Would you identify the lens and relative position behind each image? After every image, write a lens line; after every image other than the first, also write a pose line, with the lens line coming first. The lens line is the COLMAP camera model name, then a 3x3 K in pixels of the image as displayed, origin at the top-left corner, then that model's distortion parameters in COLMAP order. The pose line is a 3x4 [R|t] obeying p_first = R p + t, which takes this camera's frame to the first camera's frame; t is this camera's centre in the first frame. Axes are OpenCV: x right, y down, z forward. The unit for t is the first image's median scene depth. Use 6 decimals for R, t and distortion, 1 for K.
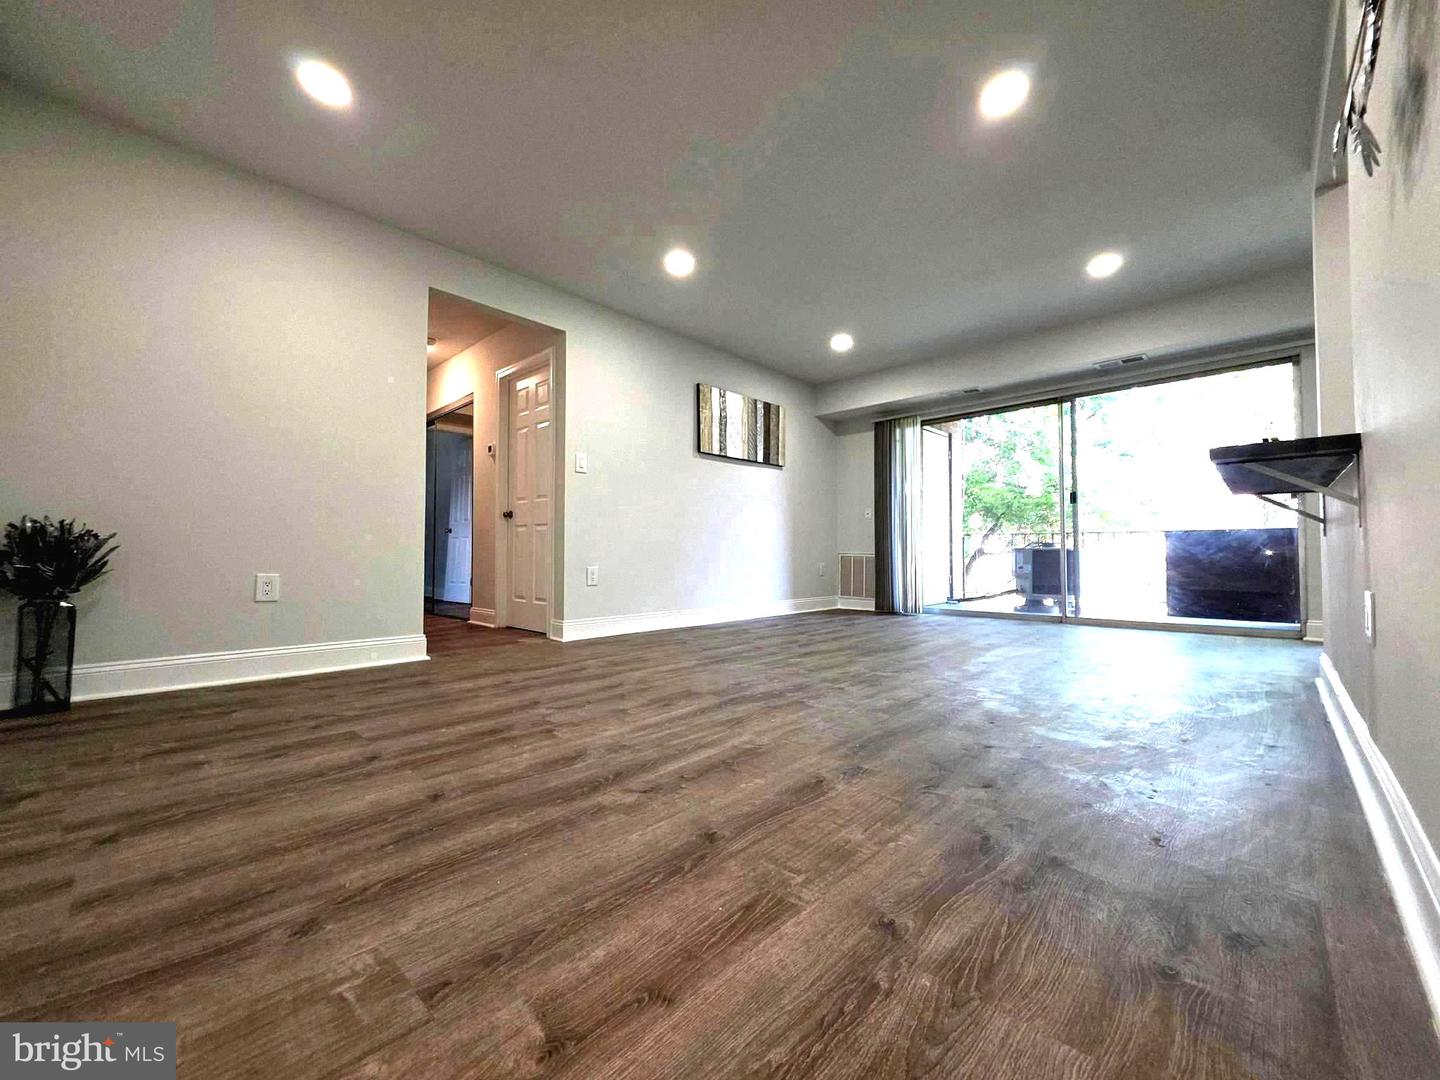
lens RADIAL K [[577.2, 0, 720.0], [0, 577.2, 540.0], [0, 0, 1]] dist [-0.004793, 0.000344]
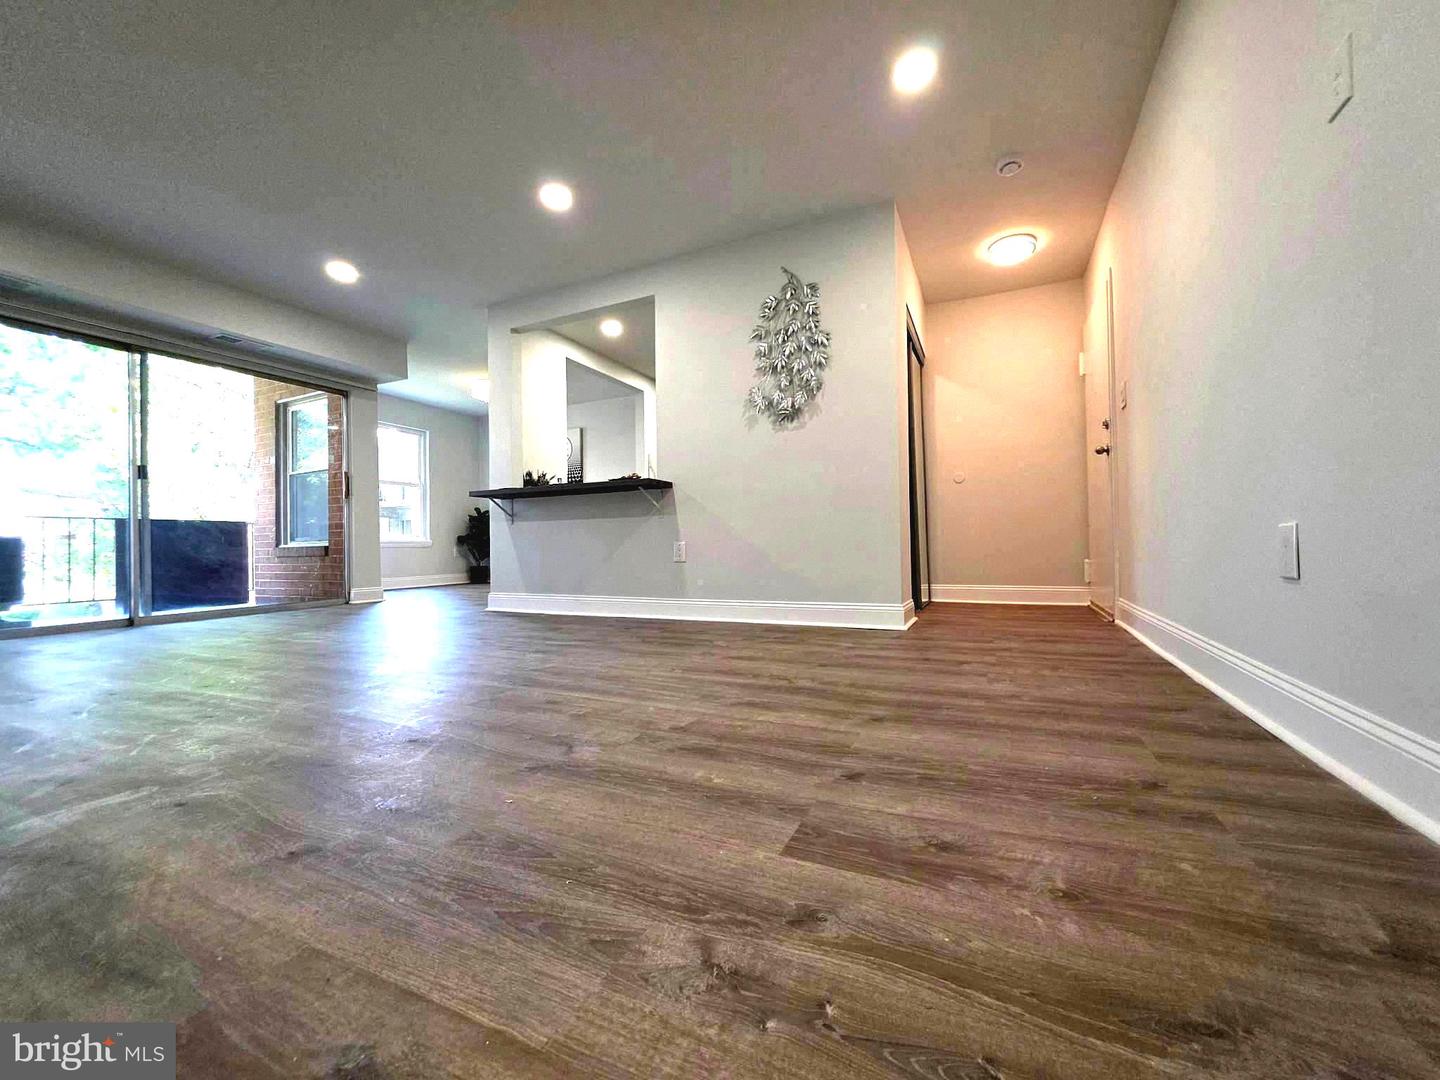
lens RADIAL K [[577.2, 0, 720.0], [0, 577.2, 540.0], [0, 0, 1]] dist [-0.004793, 0.000344]
pose [[-0.307349, 0.013911, 0.951495, -1.171281], [-0.001219, 0.999887, -0.015013, 0.096516], [-0.951596, -0.005775, -0.307297, 1.310218]]
